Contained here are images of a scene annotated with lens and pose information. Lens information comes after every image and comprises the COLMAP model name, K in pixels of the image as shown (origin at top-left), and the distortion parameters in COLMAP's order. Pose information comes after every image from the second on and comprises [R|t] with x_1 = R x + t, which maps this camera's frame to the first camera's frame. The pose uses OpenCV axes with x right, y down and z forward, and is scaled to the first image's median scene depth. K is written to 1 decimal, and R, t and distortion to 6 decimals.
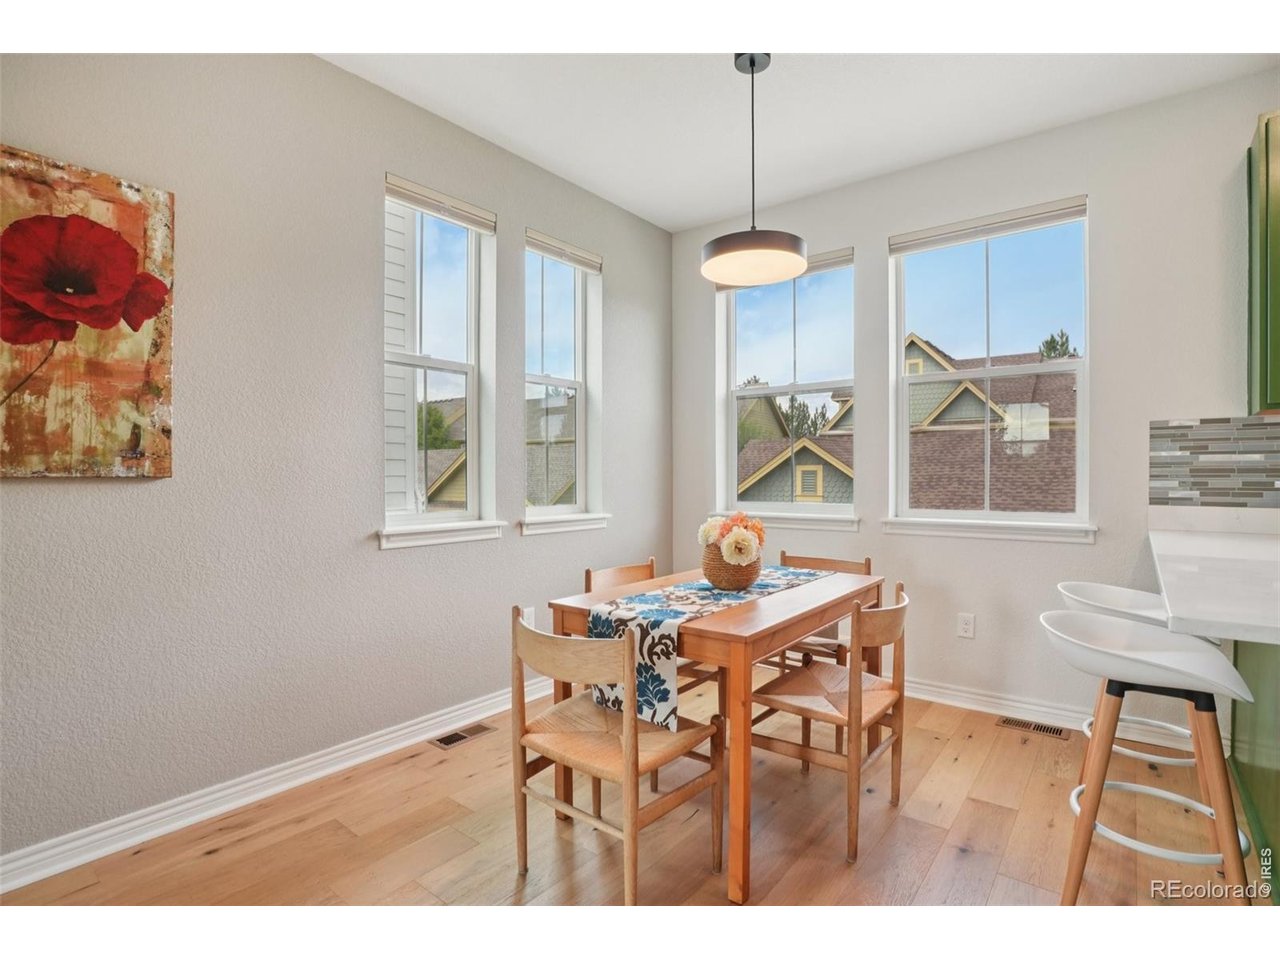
lens RADIAL K [[633.8, 0, 637.1], [0, 633.8, 477.6], [0, 0, 1]] dist [-0.038869, 0.004634]
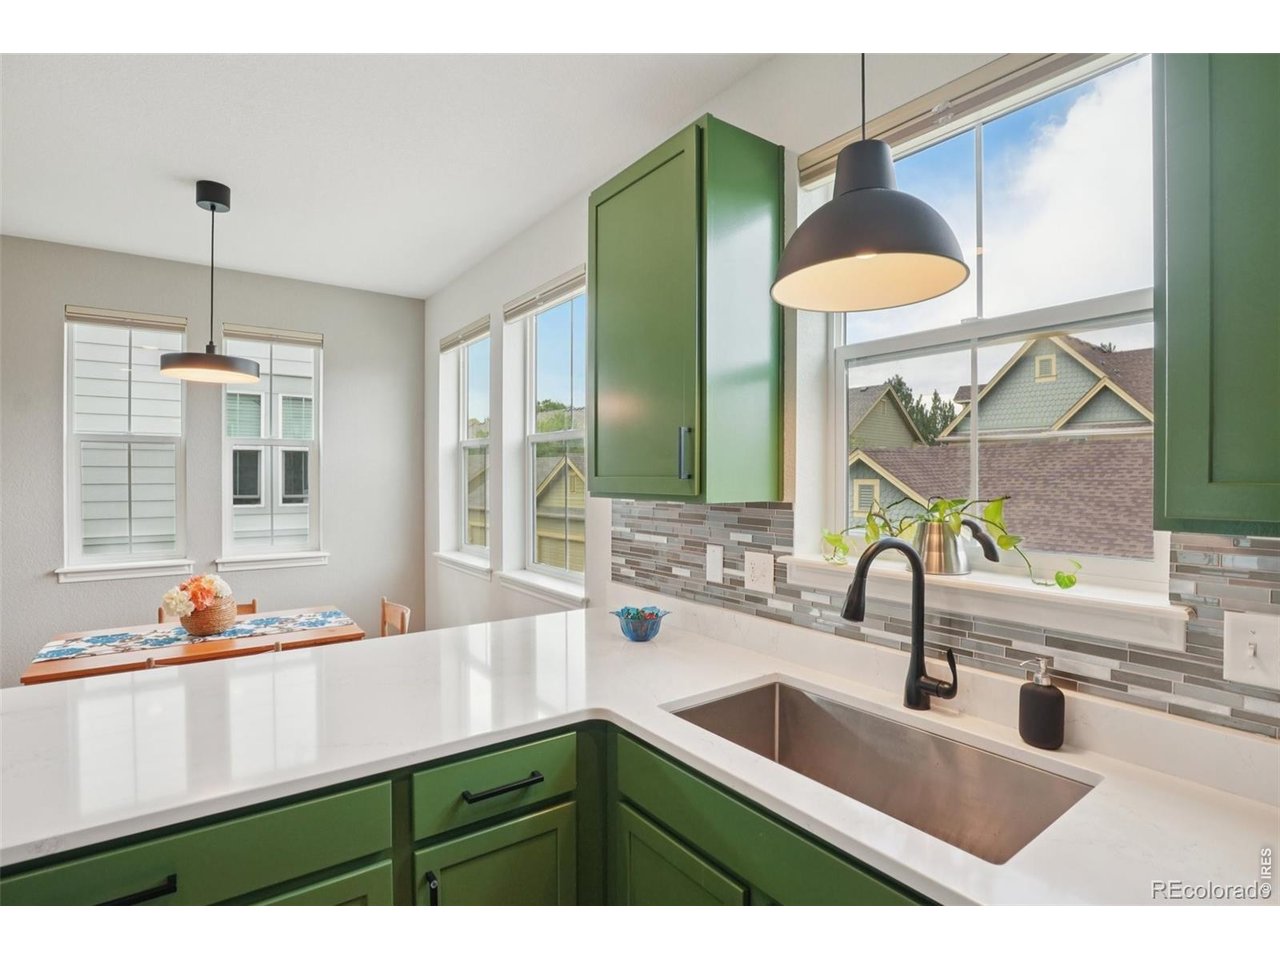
lens RADIAL K [[633.8, 0, 638.8], [0, 633.8, 478.4], [0, 0, 1]] dist [-0.038869, 0.004634]
pose [[0.964253, 0.005048, -0.264935, 1.148343], [-0.004922, 0.999987, 0.001141, -0.119727], [0.264937, 0.000204, 0.964266, 0.047342]]
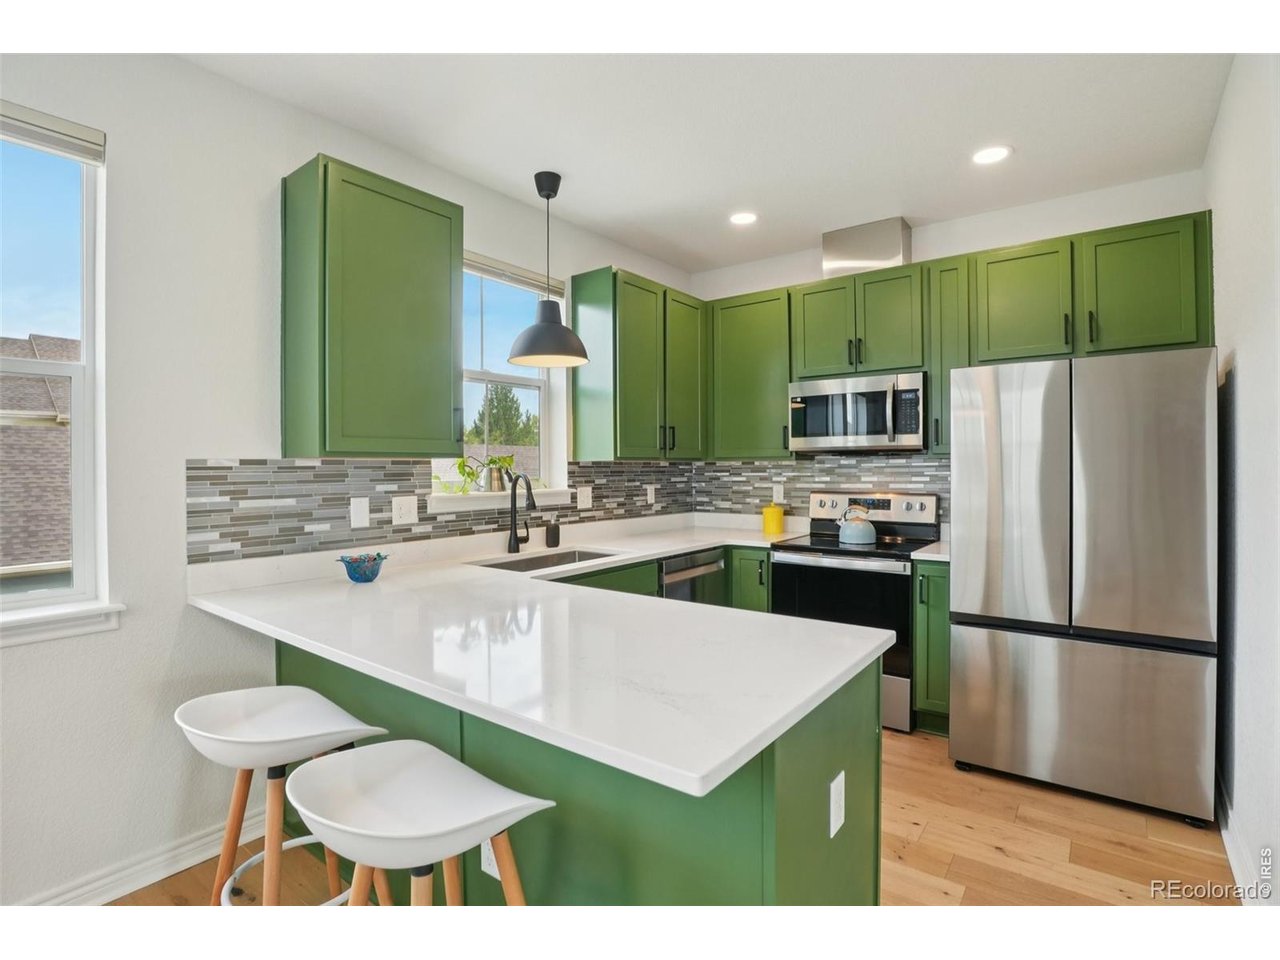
lens RADIAL K [[633.8, 0, 640.1], [0, 633.8, 471.2], [0, 0, 1]] dist [-0.038869, 0.004634]
pose [[-0.021114, 0.001881, 0.999775, 0.017845], [0.018249, 0.999832, -0.001496, -0.064819], [-0.999611, 0.018214, -0.021144, 0.438306]]
